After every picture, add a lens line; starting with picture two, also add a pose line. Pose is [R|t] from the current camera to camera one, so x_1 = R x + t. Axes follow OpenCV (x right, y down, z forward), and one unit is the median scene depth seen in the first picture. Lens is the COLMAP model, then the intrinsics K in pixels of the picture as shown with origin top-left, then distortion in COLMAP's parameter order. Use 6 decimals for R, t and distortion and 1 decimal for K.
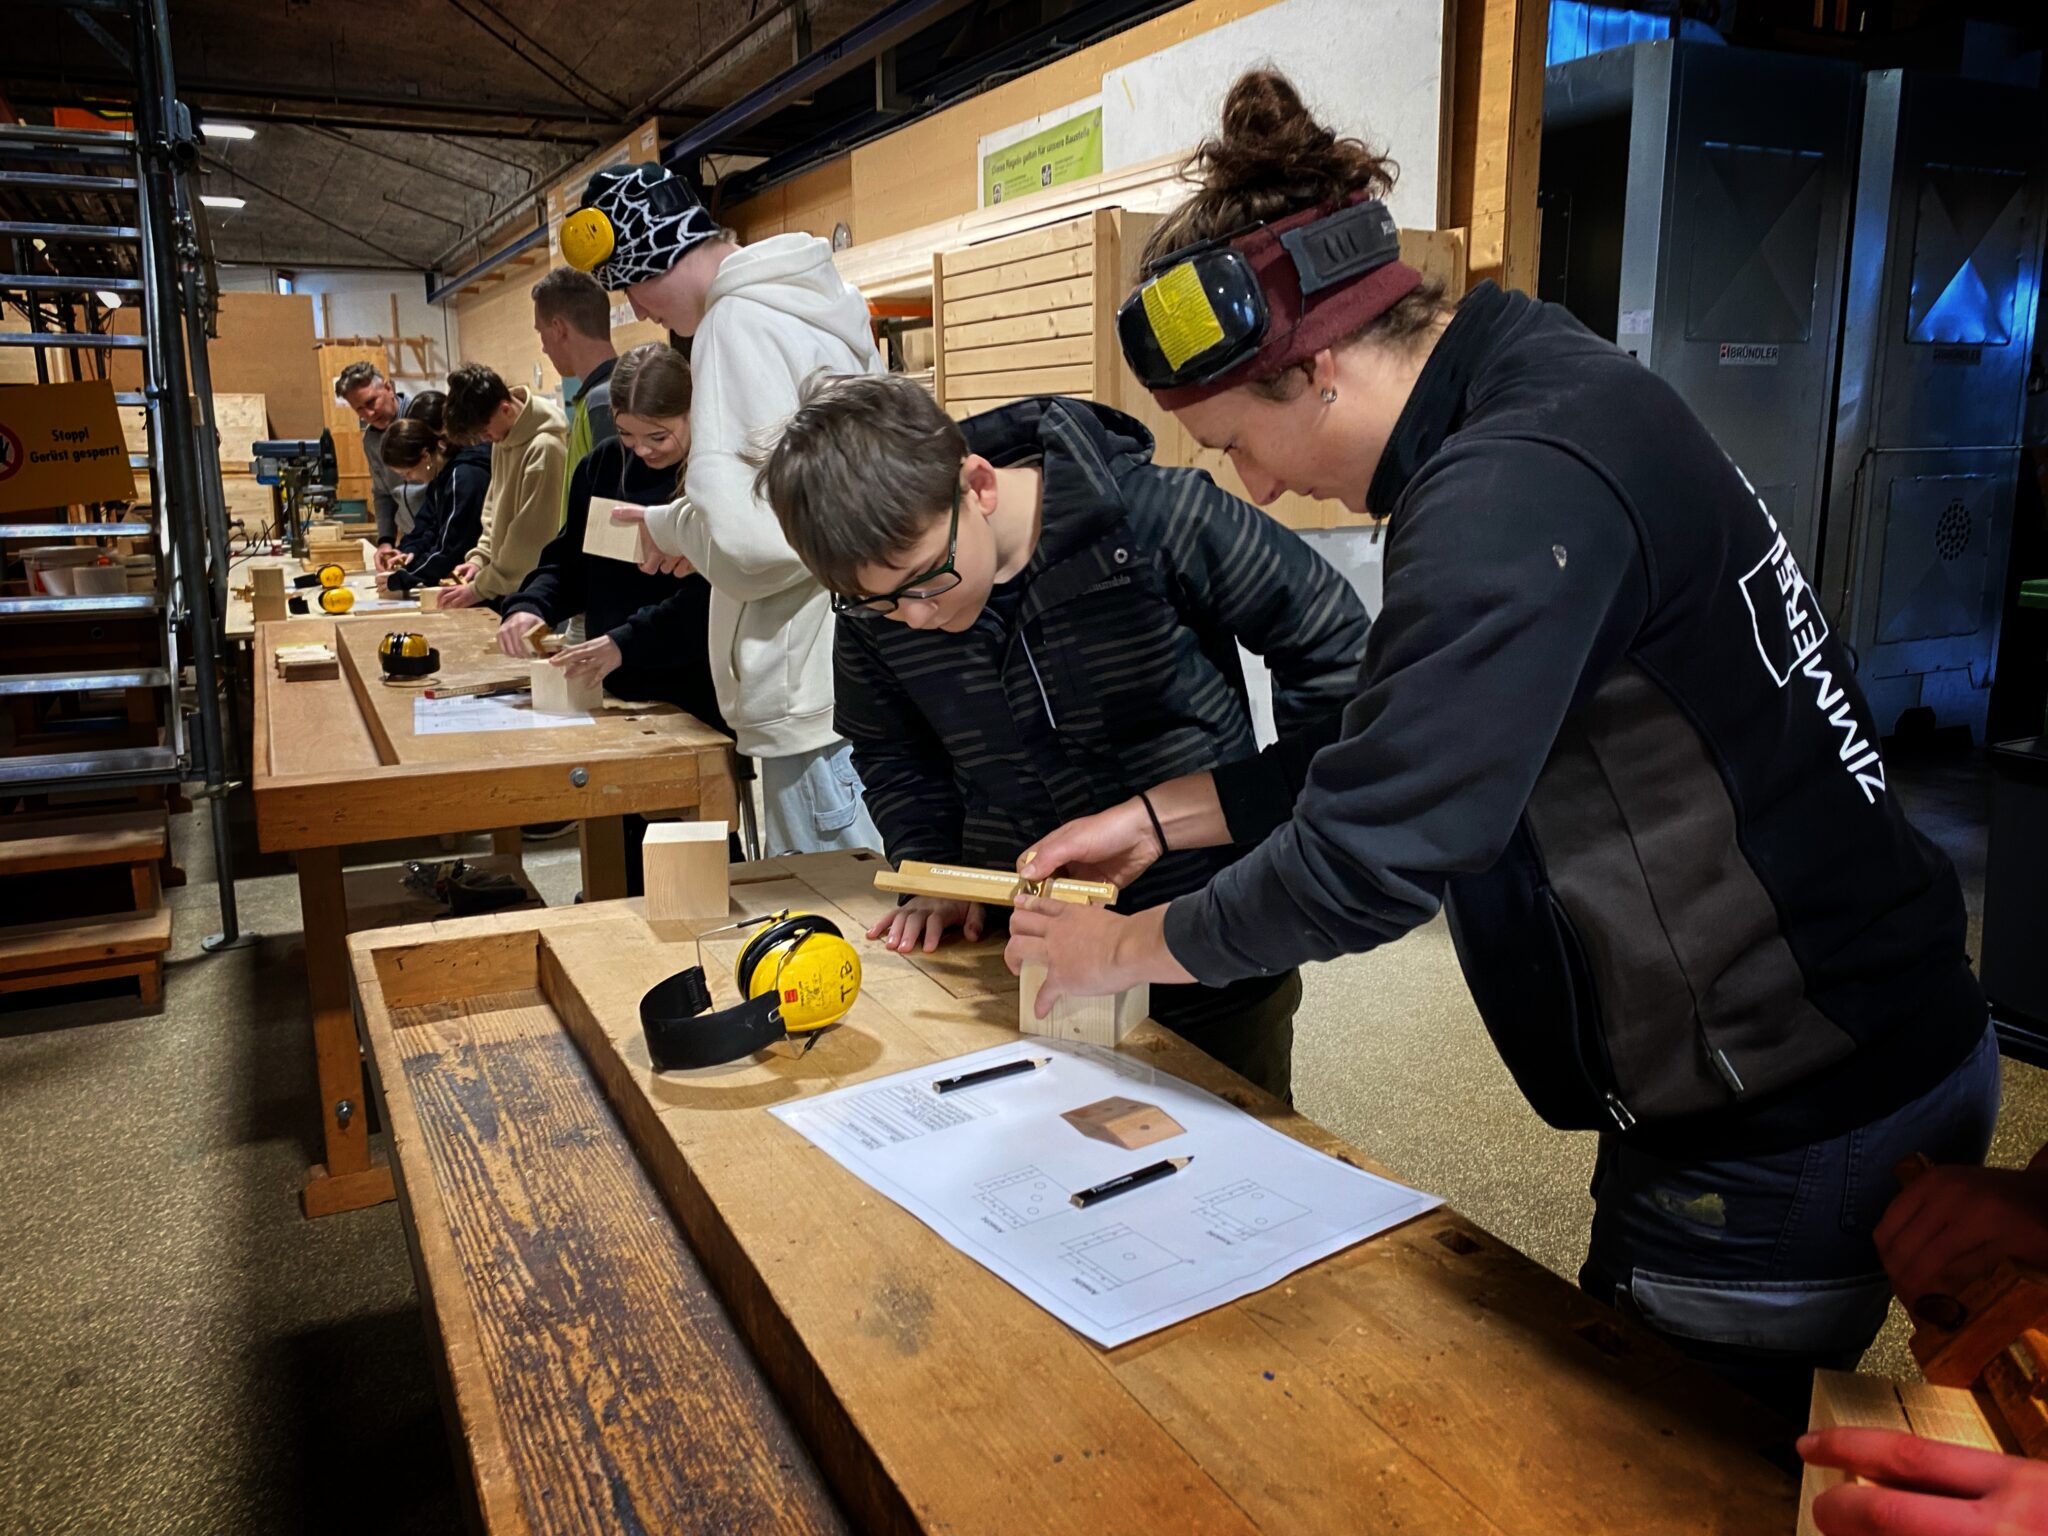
lens RADIAL K [[1563.5, 0, 1018.4], [0, 1563.5, 765.4], [0, 0, 1]] dist [0.043173, 0.002183]
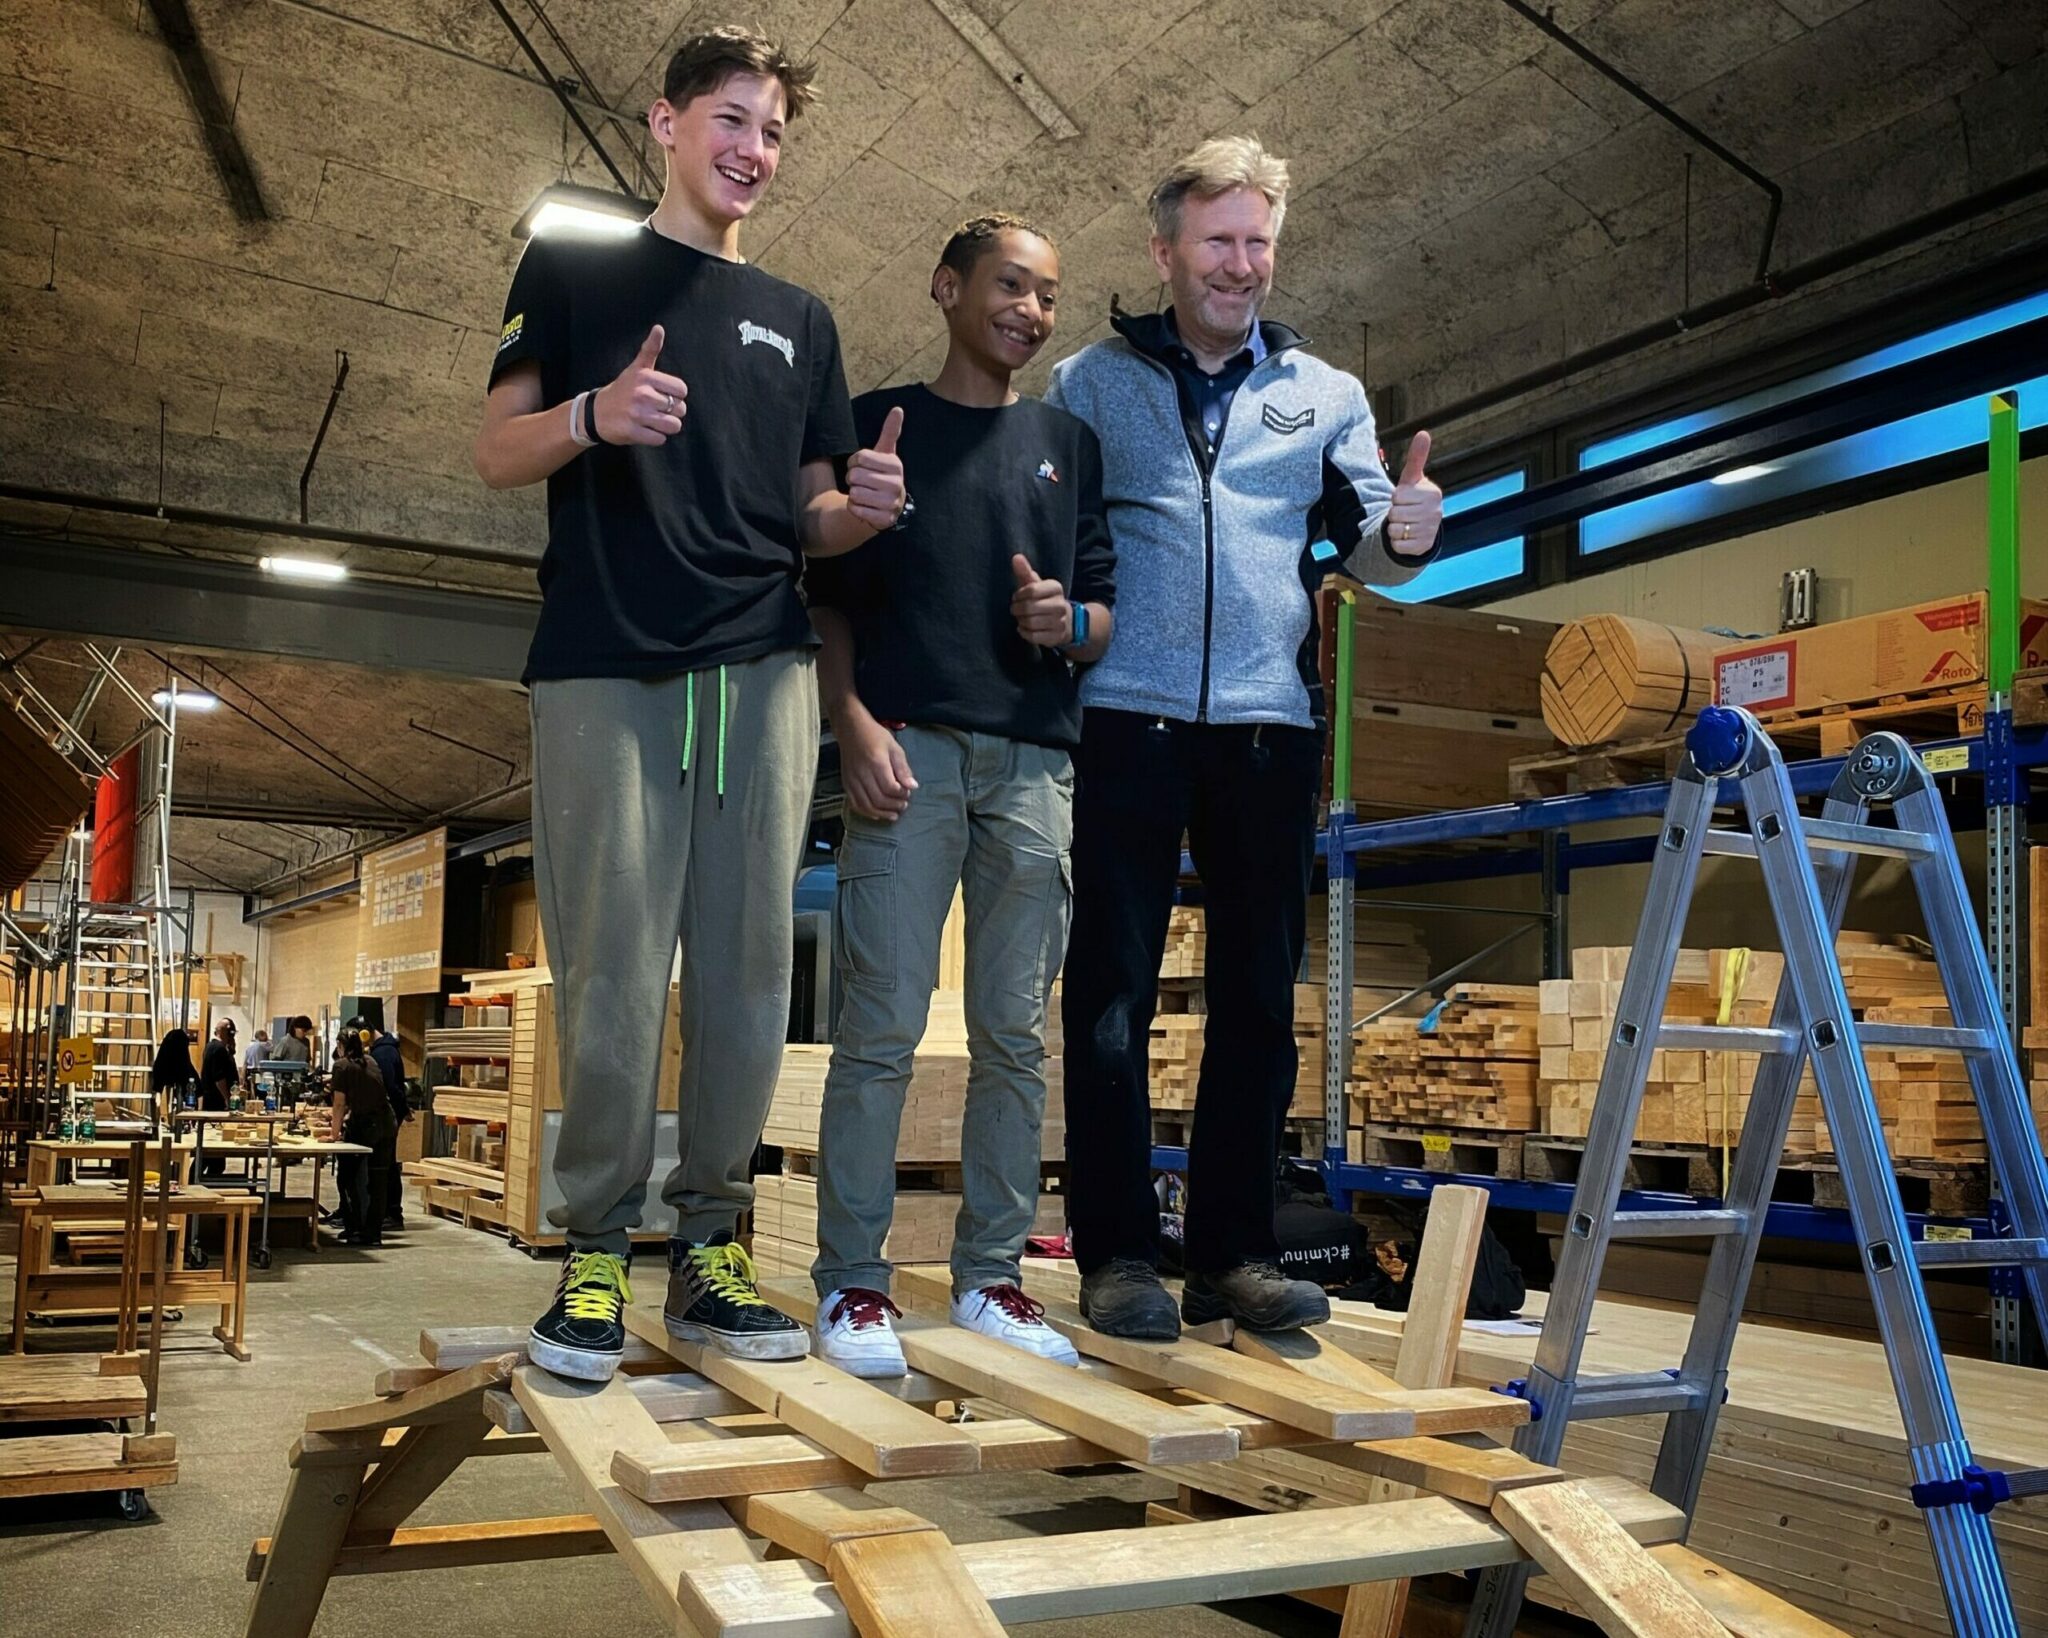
lens RADIAL K [[2163.3, 0, 1024.6], [0, 2163.3, 831.0], [0, 0, 1]] dist [-0.001872, 0.000000]
pose [[0.999882, 0.009860, 0.011764, 0.136712], [-0.005928, 0.954984, -0.296599, 0.075826], [-0.014158, 0.296494, 0.954930, -0.430635]]
